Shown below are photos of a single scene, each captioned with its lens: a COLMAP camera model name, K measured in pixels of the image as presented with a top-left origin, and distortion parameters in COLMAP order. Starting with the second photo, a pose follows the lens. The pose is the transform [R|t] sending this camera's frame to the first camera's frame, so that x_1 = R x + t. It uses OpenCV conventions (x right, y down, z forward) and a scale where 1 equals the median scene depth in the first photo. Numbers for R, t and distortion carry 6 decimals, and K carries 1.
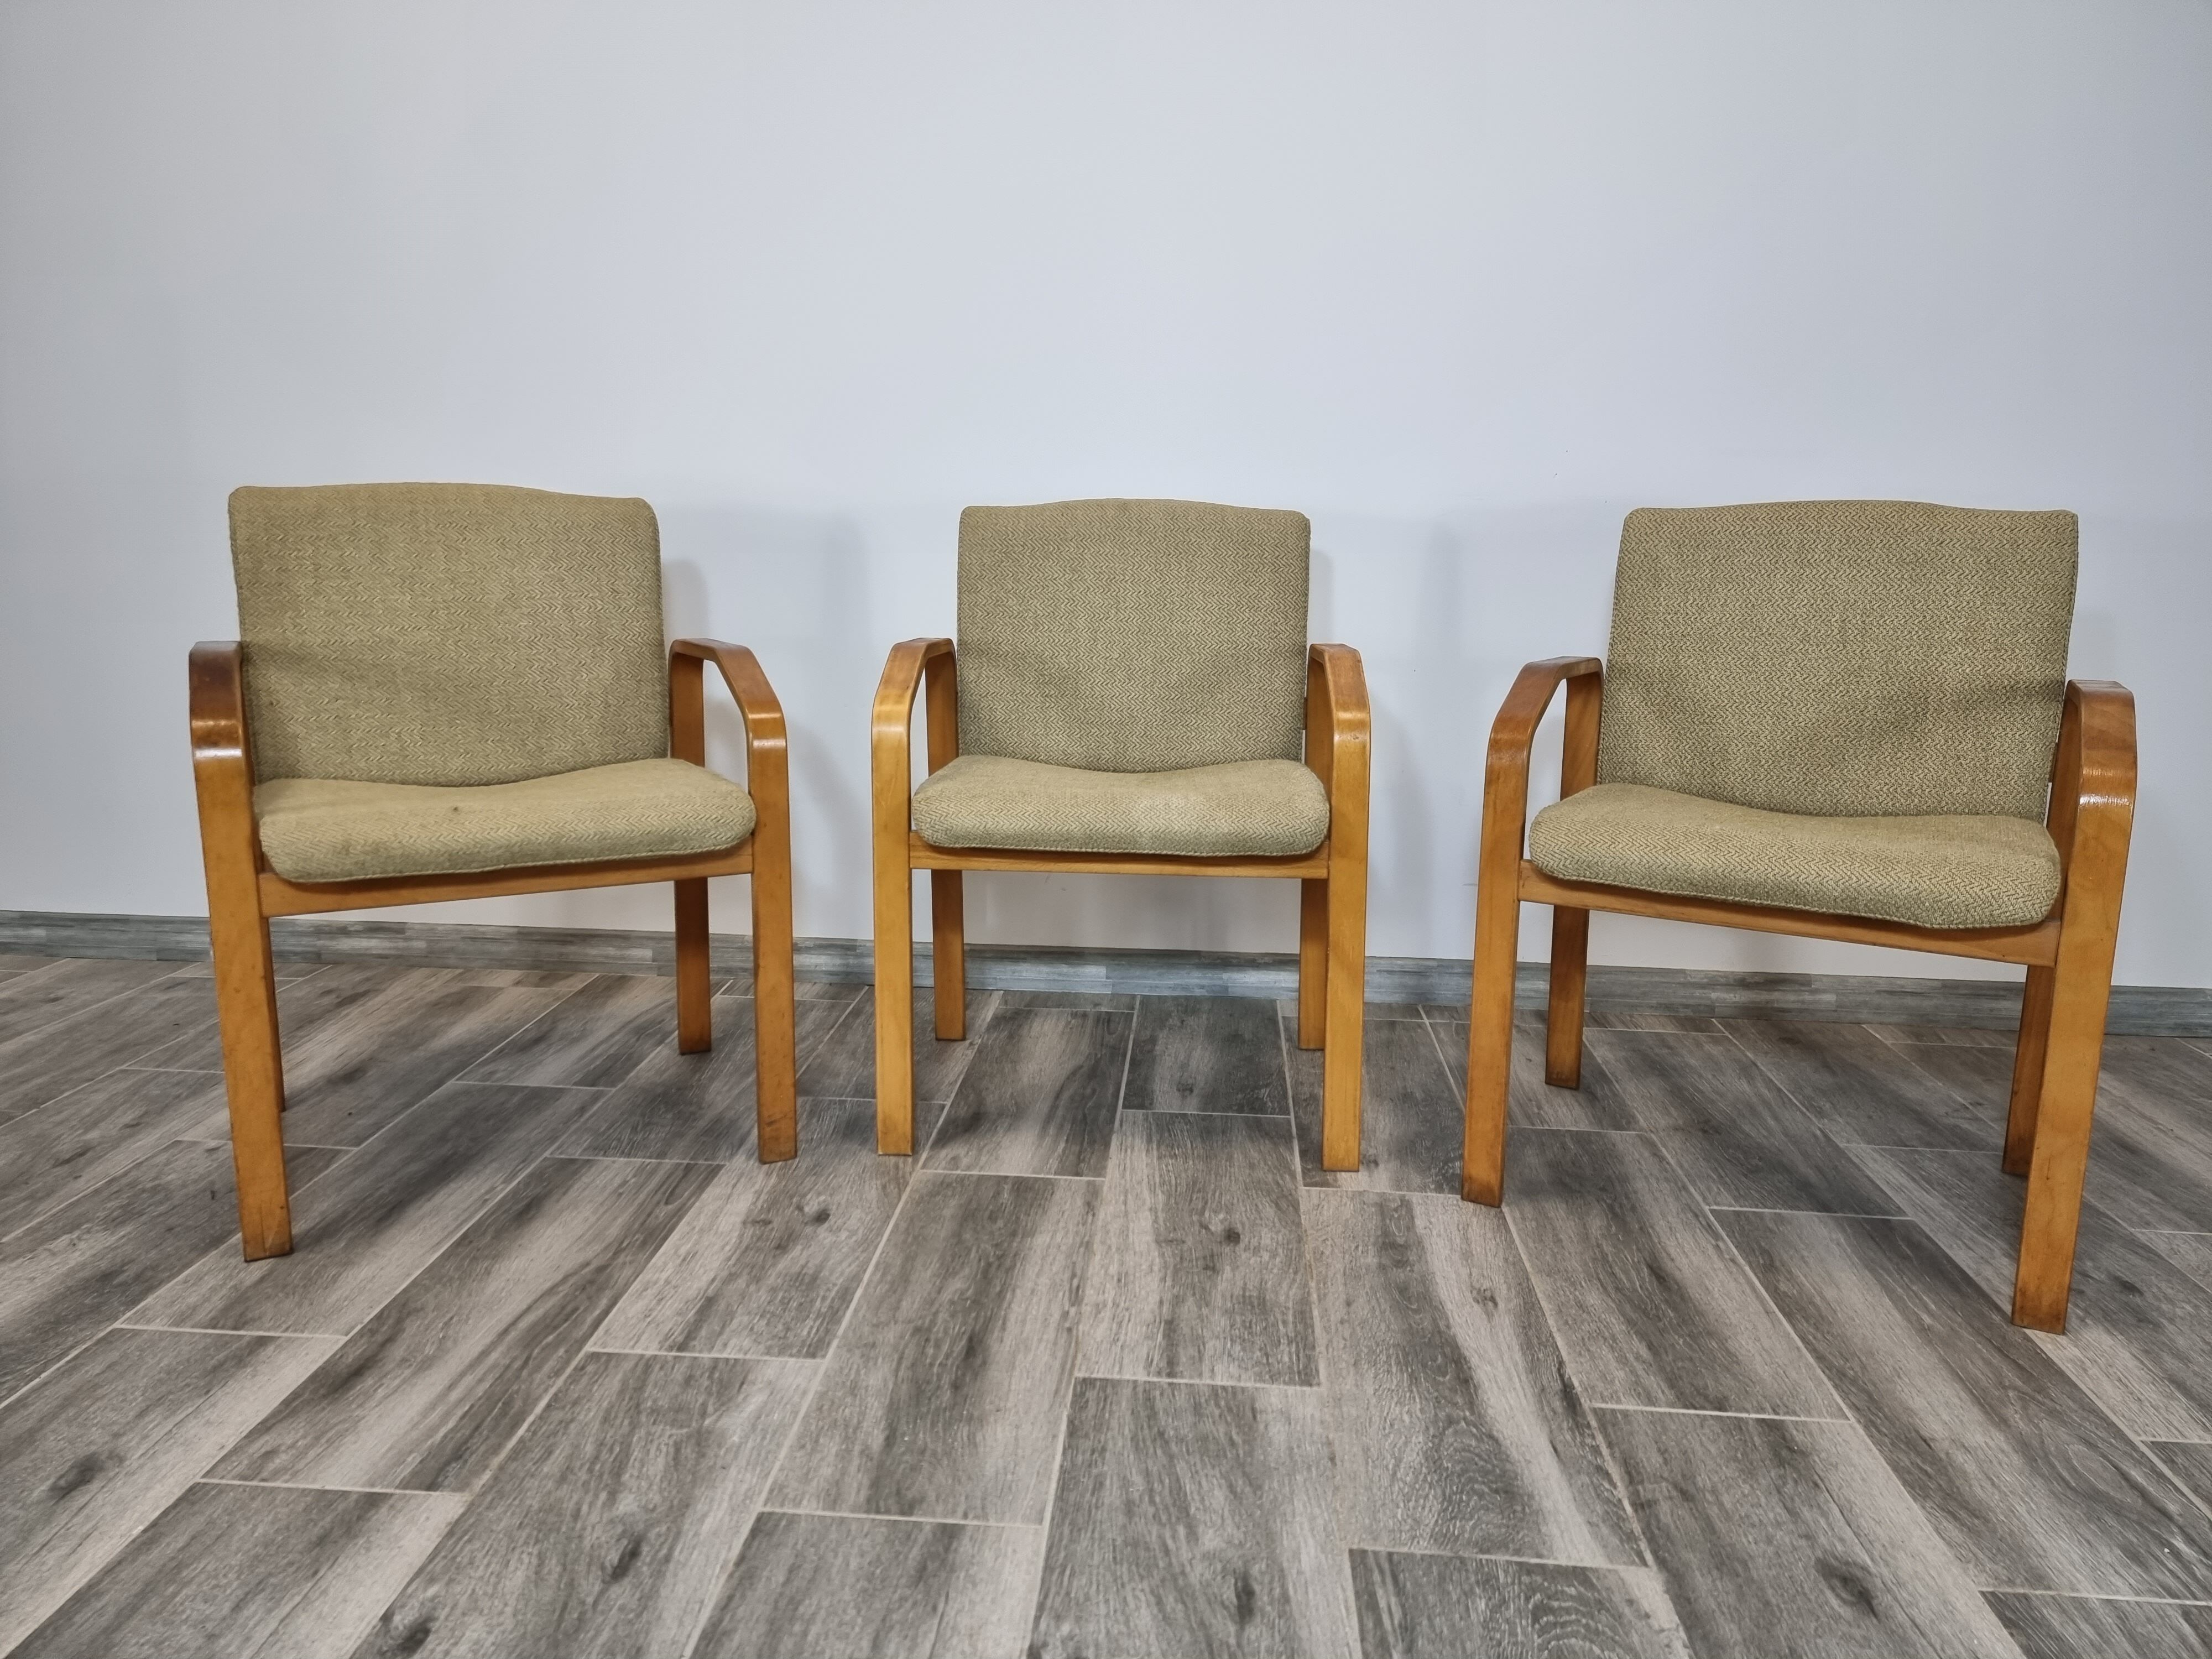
lens RADIAL K [[1545.4, 0, 1098.5], [0, 1545.4, 829.2], [0, 0, 1]] dist [0.062871, -0.048462]
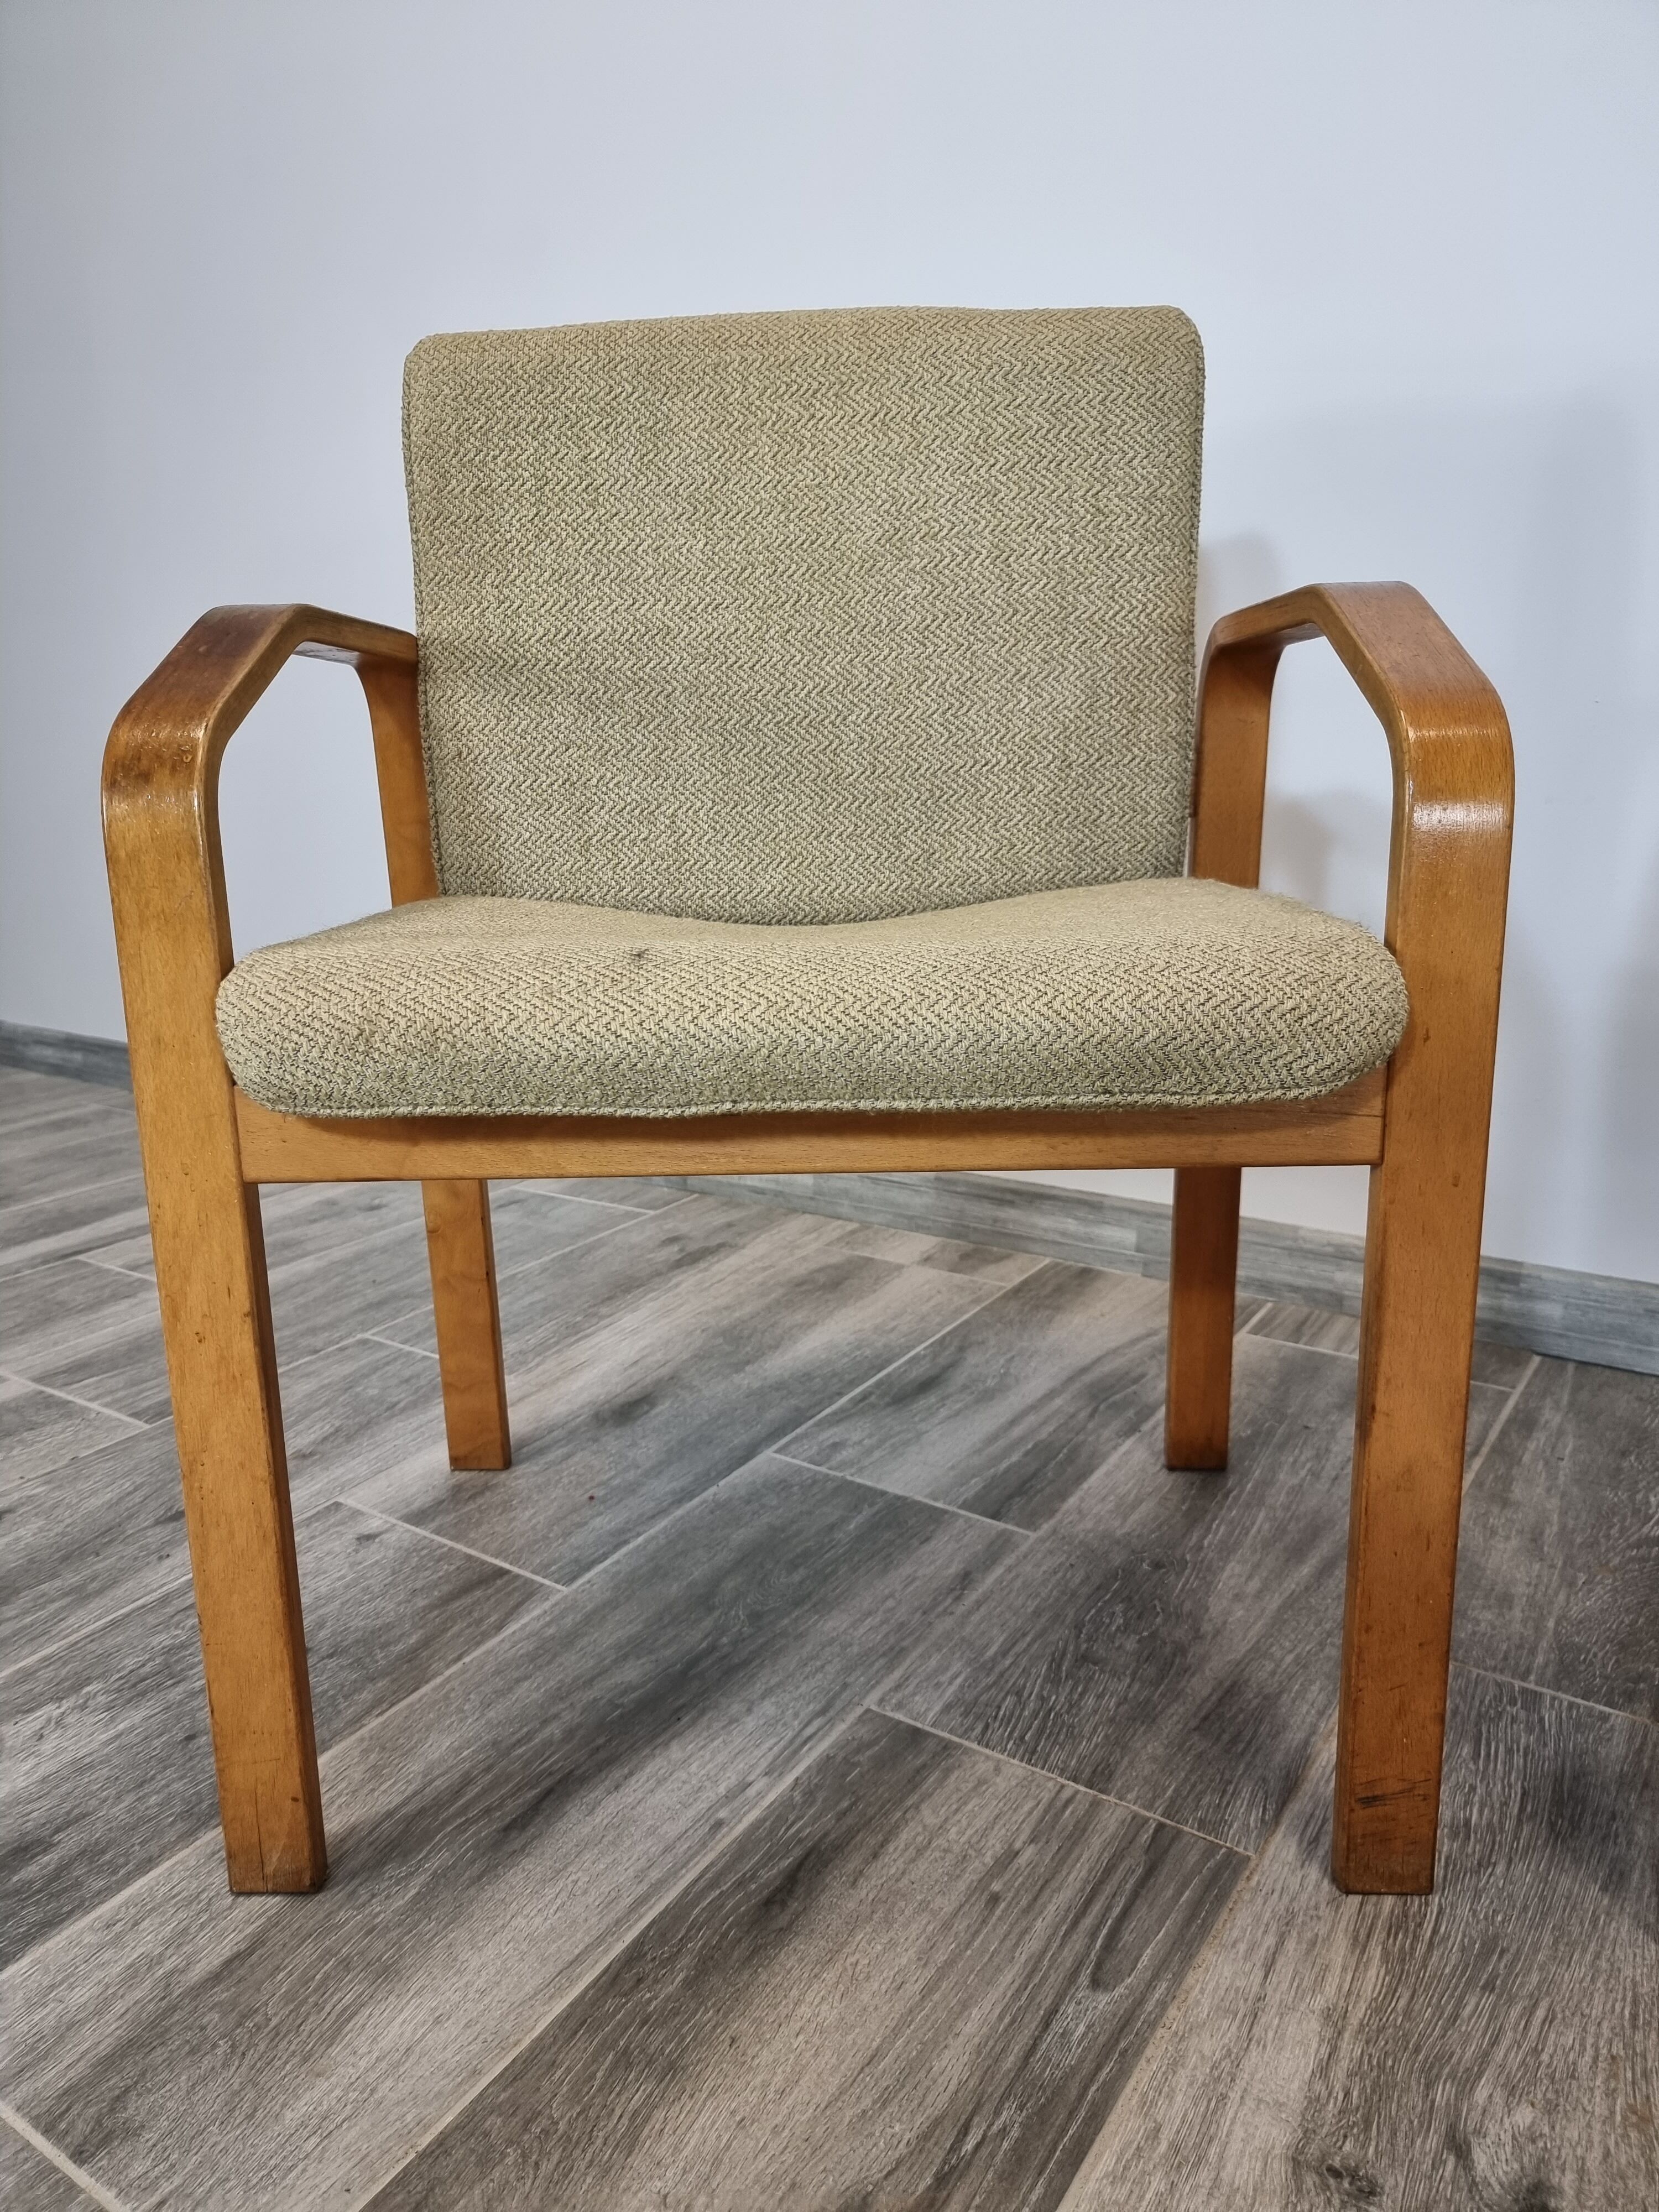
lens RADIAL K [[1545.4, 0, 796.2], [0, 1545.4, 1116.6], [0, 0, 1]] dist [0.062871, -0.048462]
pose [[0.866341, 0.085817, -0.492025, -0.159937], [-0.057491, 0.995714, 0.072440, -0.002441], [0.496133, -0.034471, 0.867562, 0.600882]]
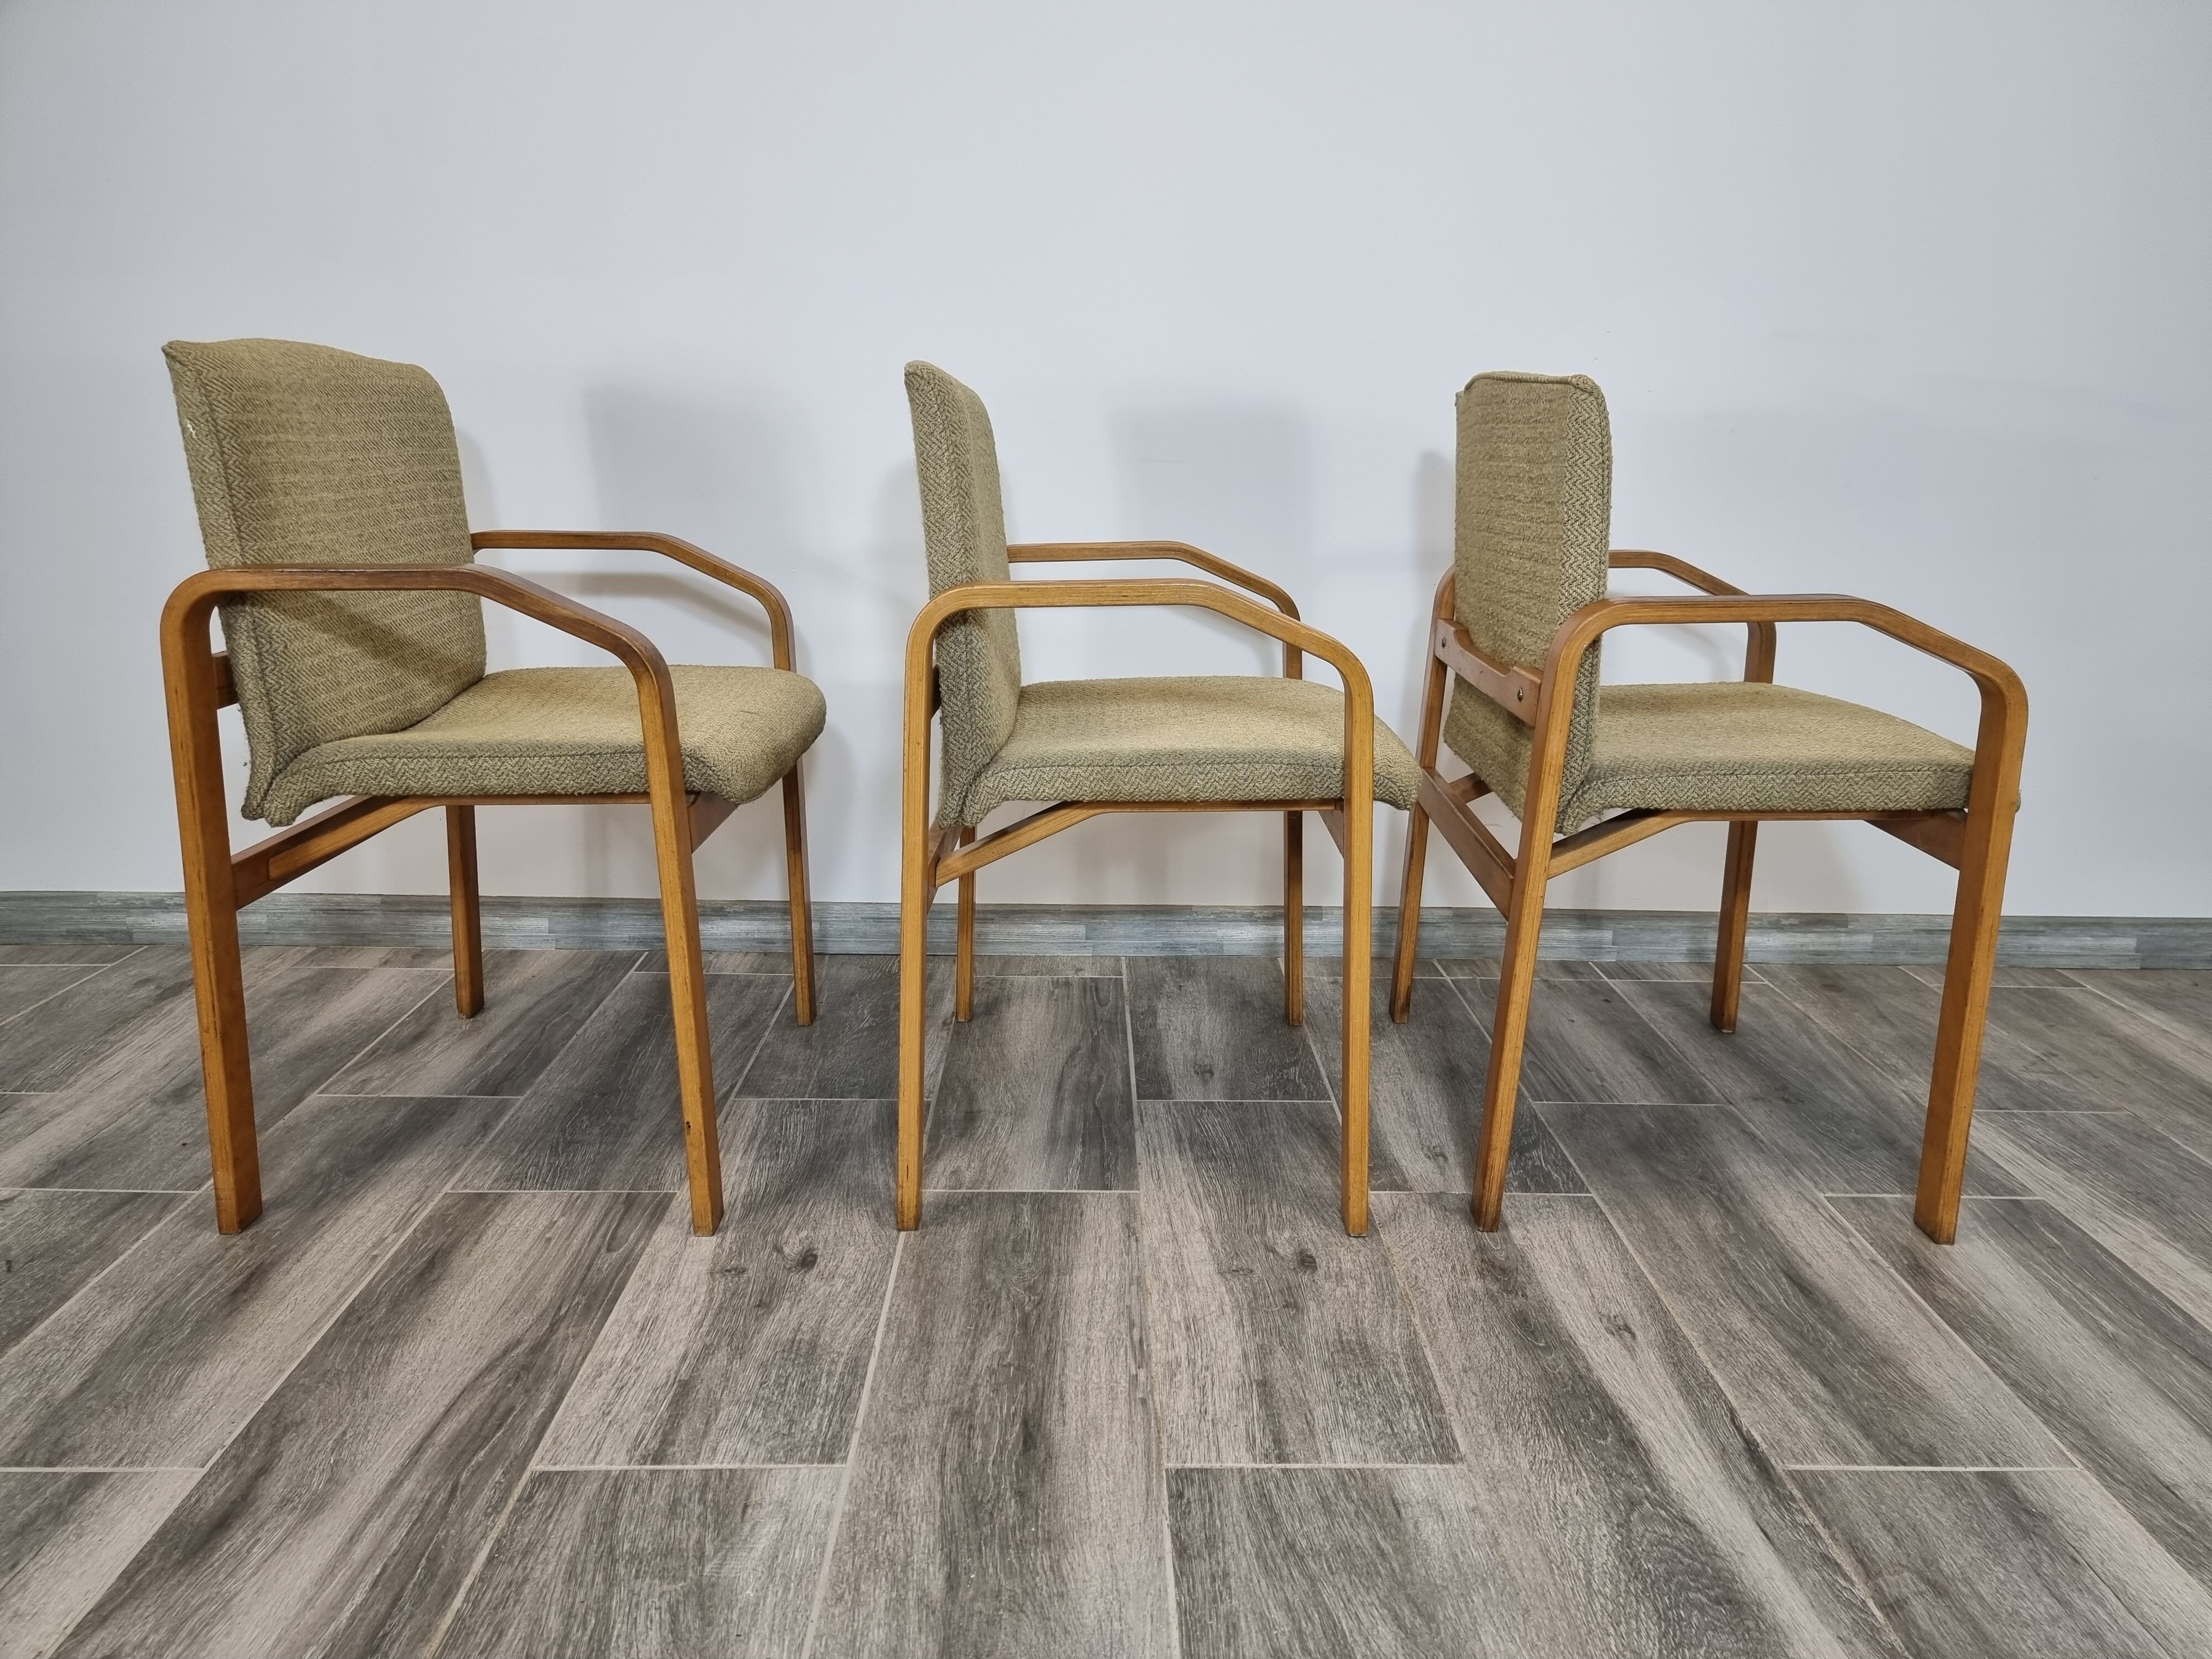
lens RADIAL K [[1545.4, 0, 1128.4], [0, 1545.4, 862.8], [0, 0, 1]] dist [0.062871, -0.048462]
pose [[0.994197, -0.022198, 0.105262, -0.086795], [0.014599, 0.997267, 0.072421, -0.014432], [-0.106582, -0.070464, 0.991804, 0.175278]]
